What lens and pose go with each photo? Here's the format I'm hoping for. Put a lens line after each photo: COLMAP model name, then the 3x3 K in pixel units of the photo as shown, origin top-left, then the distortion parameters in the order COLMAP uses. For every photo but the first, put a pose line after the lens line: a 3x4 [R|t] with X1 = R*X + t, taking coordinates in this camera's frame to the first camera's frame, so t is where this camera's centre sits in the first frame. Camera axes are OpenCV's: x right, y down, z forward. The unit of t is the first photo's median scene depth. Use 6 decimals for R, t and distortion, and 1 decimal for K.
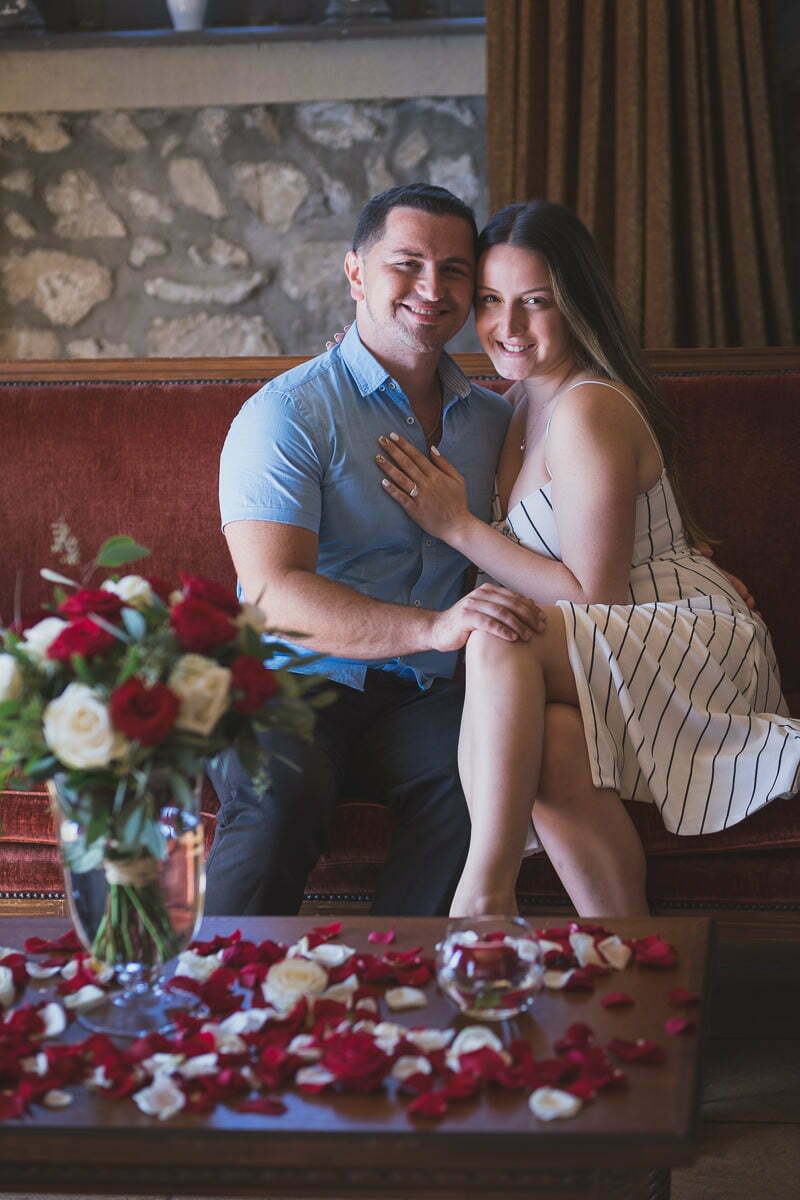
lens RADIAL K [[2829.0, 0, 400.1], [0, 2829.0, 600.1], [0, 0, 1]] dist [-0.019227, -0.773064]
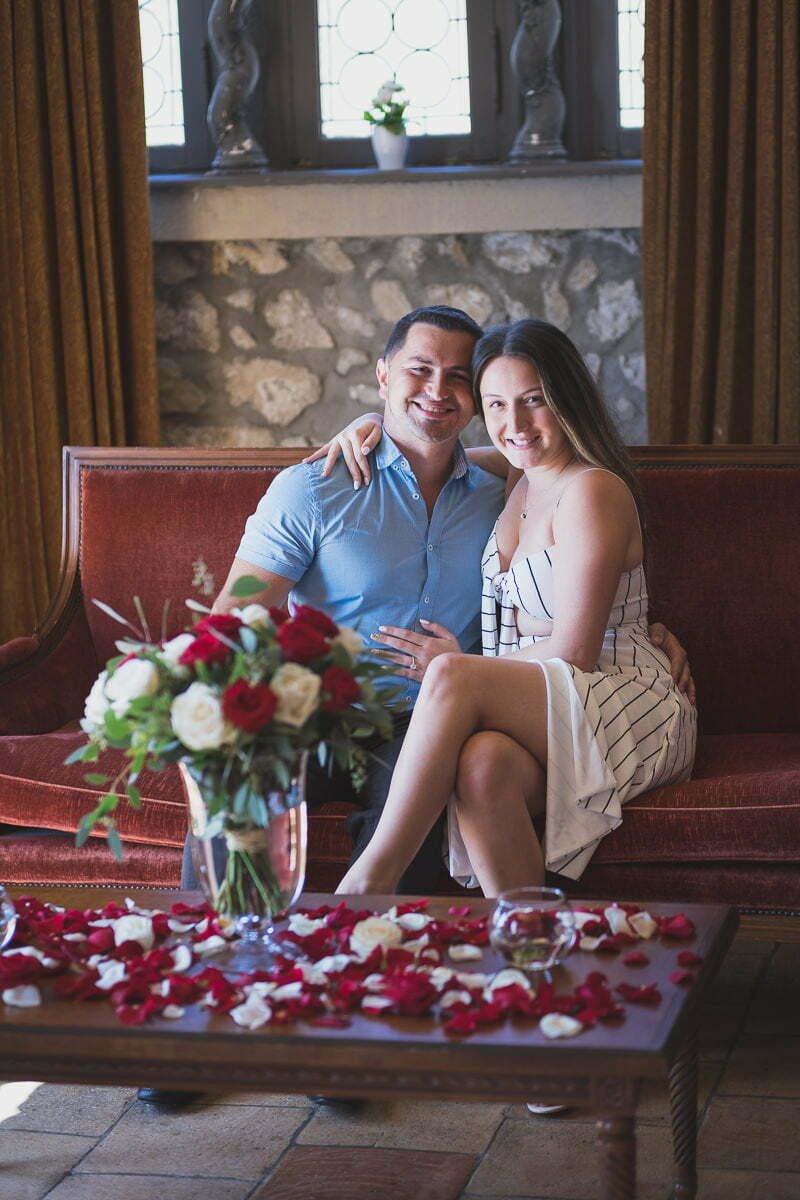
lens RADIAL K [[2829.0, 0, 400.1], [0, 2829.0, 600.1], [0, 0, 1]] dist [-0.019227, -0.773064]
pose [[0.993299, 0.020154, -0.113800, 0.107529], [-0.025448, 0.998651, -0.045268, 0.042691], [0.112734, 0.047861, 0.992472, -0.226111]]
